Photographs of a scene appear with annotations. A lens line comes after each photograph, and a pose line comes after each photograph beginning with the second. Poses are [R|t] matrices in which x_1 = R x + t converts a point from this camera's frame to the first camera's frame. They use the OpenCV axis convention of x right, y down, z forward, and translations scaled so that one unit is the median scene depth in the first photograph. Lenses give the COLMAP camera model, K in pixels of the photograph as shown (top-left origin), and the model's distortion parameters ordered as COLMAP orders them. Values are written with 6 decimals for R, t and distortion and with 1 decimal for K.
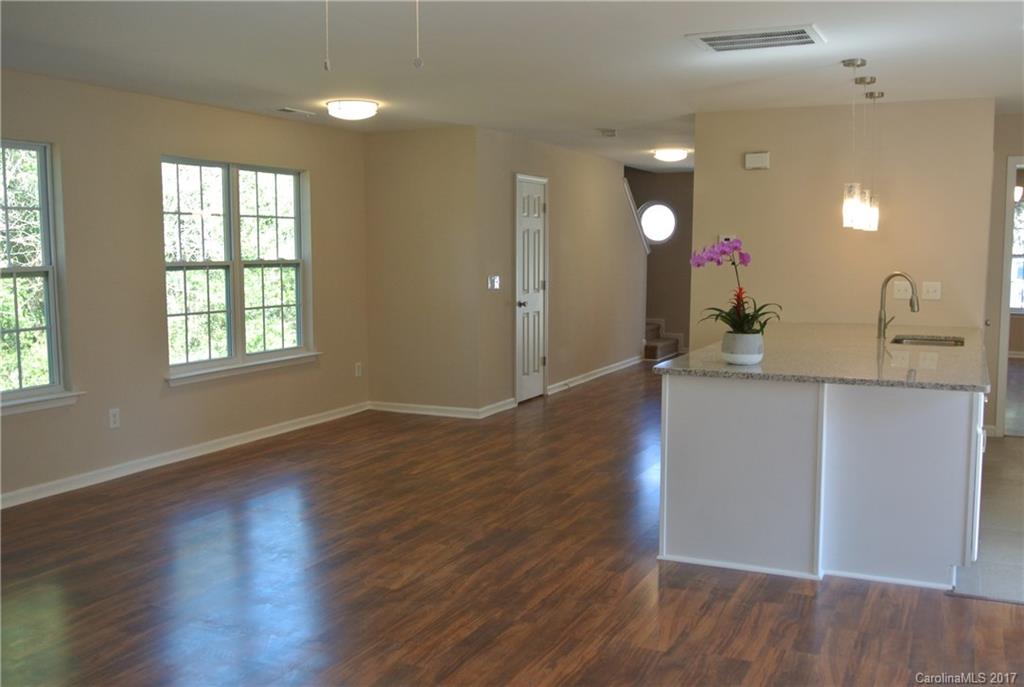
lens RADIAL K [[989.5, 0, 512.0], [0, 989.5, 343.5], [0, 0, 1]] dist [-0.000589, -0.000412]
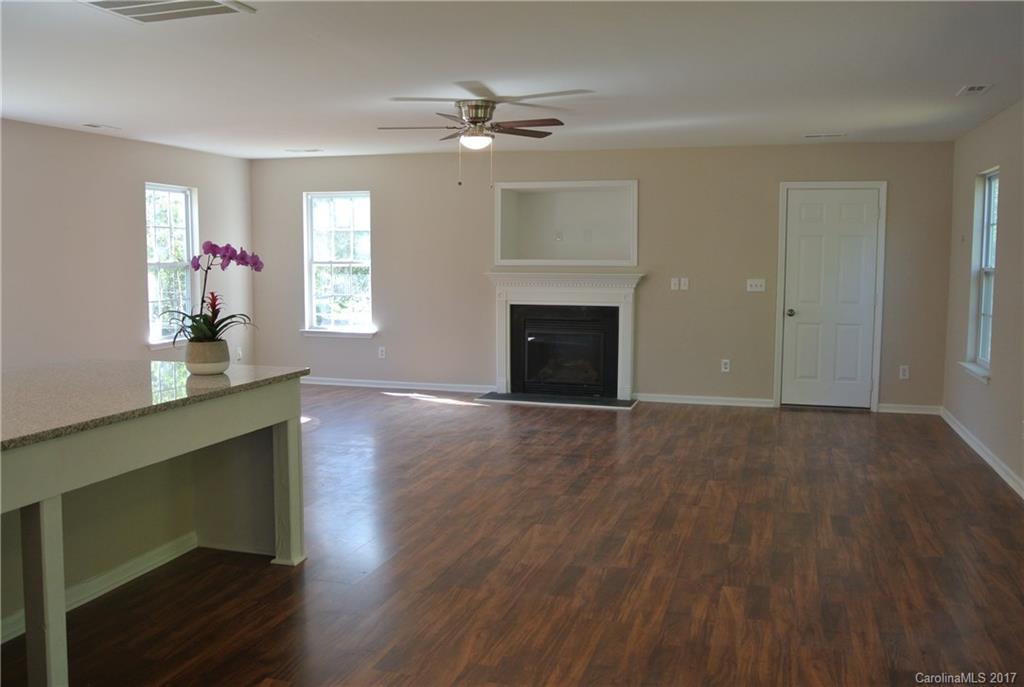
lens RADIAL K [[916.6, 0, 512.0], [0, 916.6, 343.5], [0, 0, 1]] dist [0.000640, 0.000145]
pose [[-0.989079, 0.010393, -0.147022, 0.072484], [-0.017867, 0.981700, 0.189596, -0.176310], [0.146302, 0.190152, -0.970792, 1.863214]]
